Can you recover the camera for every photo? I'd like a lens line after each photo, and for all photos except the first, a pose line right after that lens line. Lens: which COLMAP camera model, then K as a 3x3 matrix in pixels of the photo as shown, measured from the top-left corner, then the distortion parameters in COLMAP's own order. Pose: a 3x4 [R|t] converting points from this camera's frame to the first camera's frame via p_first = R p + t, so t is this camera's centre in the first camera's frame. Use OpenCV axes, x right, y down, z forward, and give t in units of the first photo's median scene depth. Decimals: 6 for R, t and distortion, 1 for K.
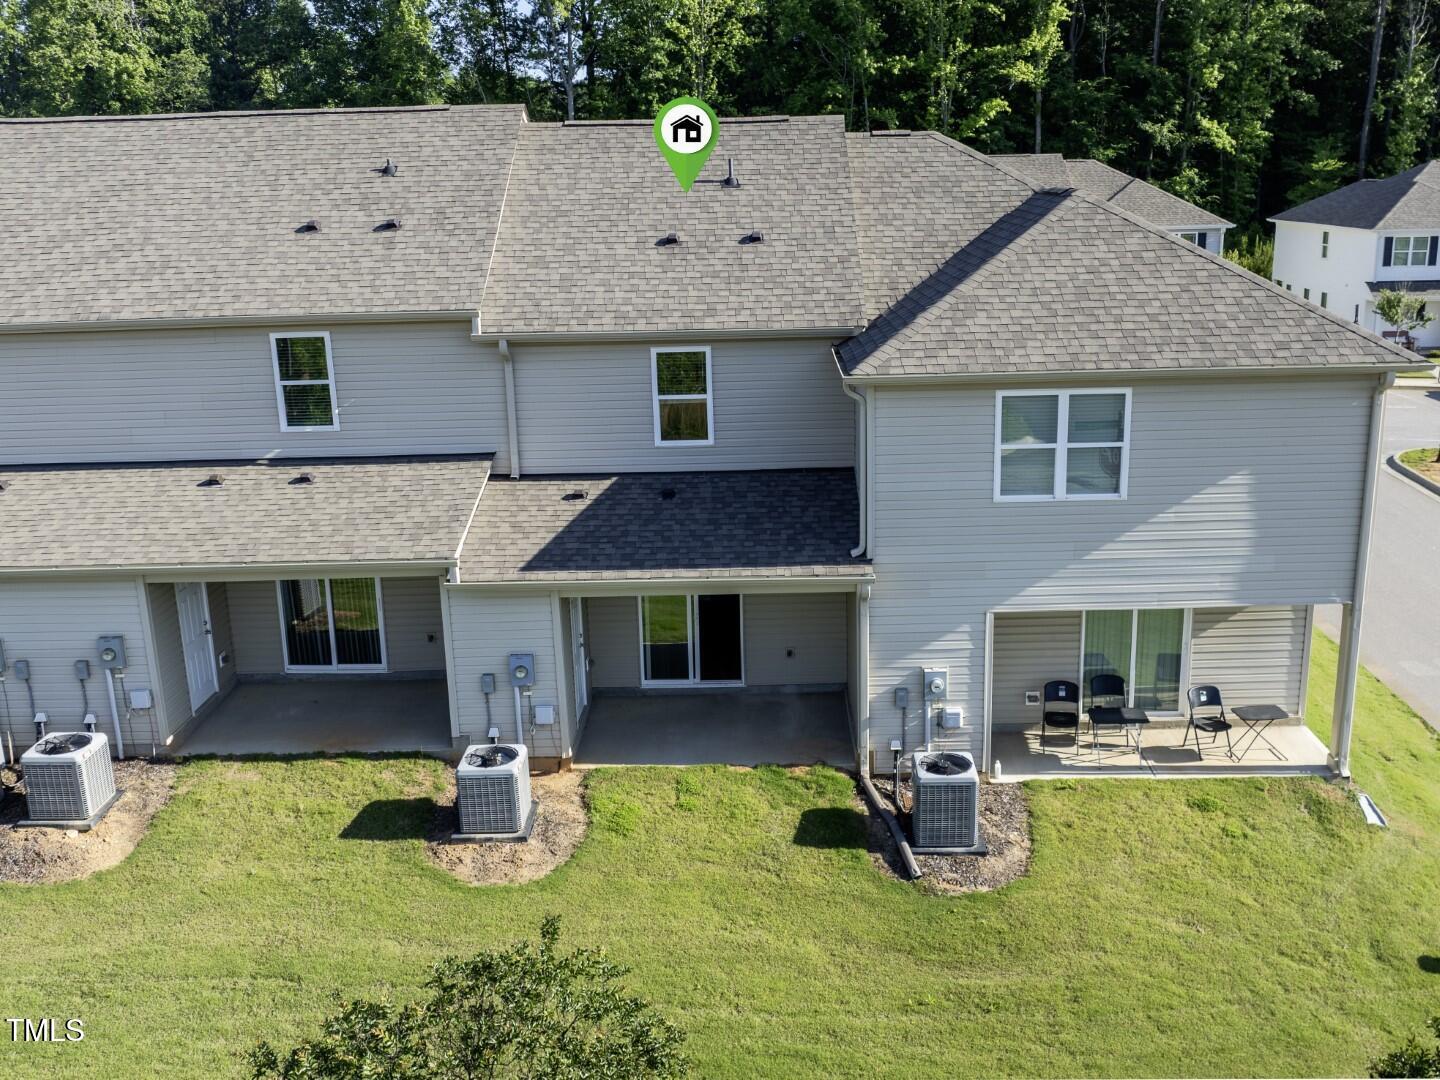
lens RADIAL K [[1418.4, 0, 720.0], [0, 1418.4, 540.0], [0, 0, 1]] dist [-0.019375, -0.024294]
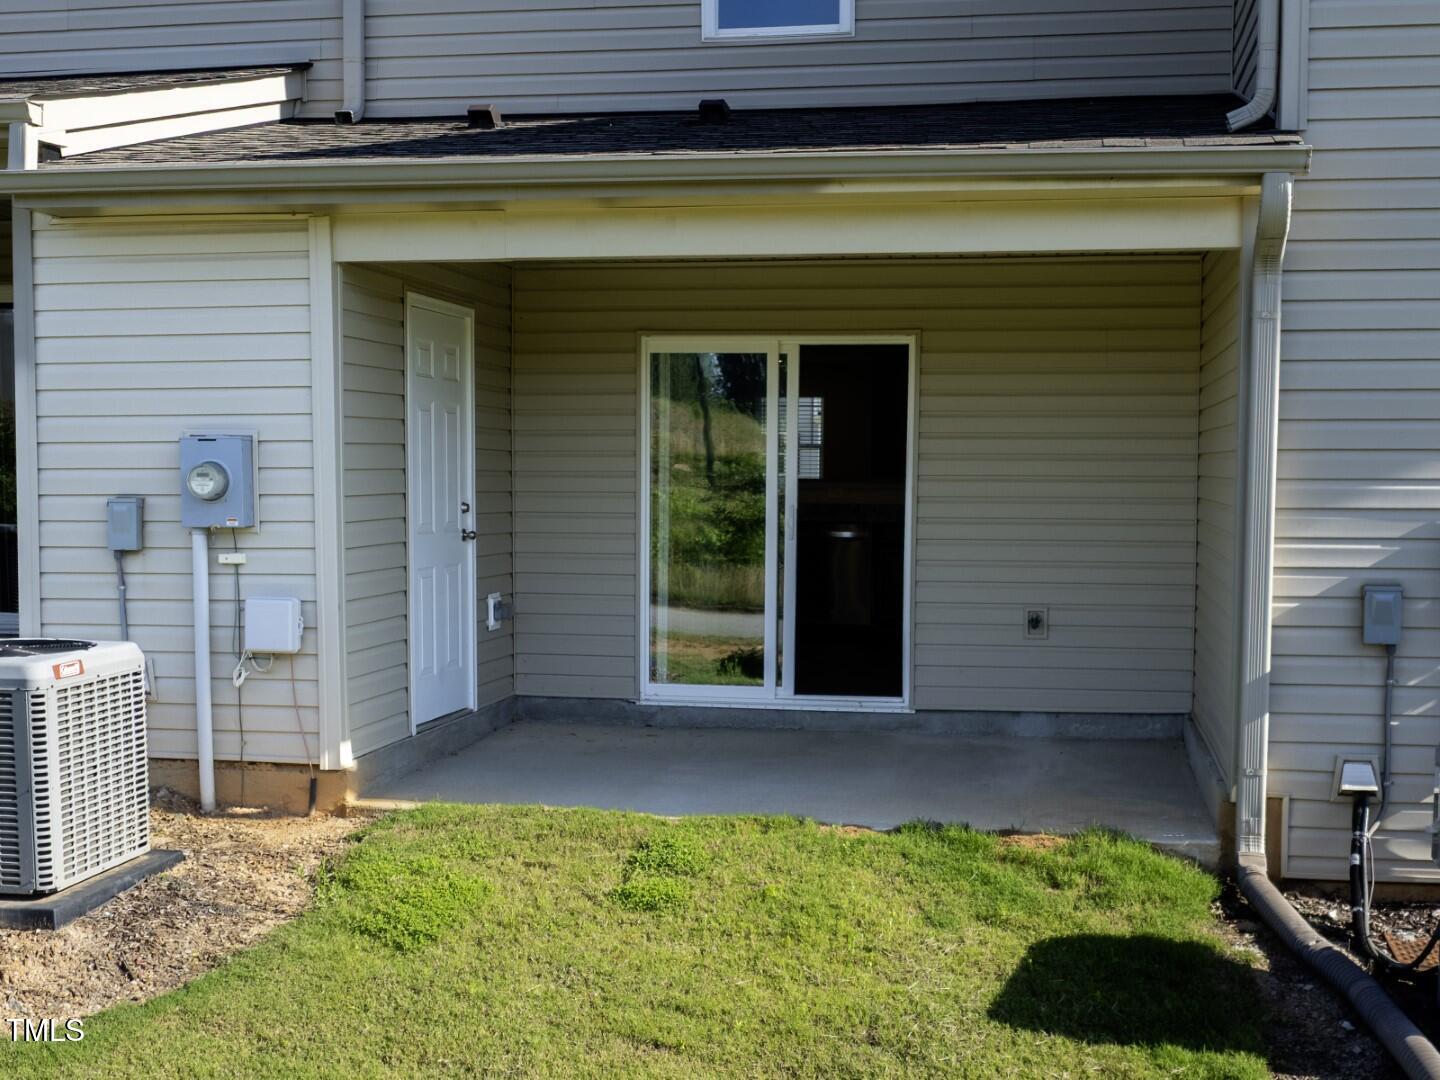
lens RADIAL K [[1888.1, 0, 720.4], [0, 1888.1, 563.4], [0, 0, 1]] dist [-0.005623, -0.017345]
pose [[0.987231, 0.043572, -0.153219, 0.049698], [-0.072255, 0.979708, -0.186952, 0.188251], [0.141964, 0.195636, 0.970347, 0.588634]]
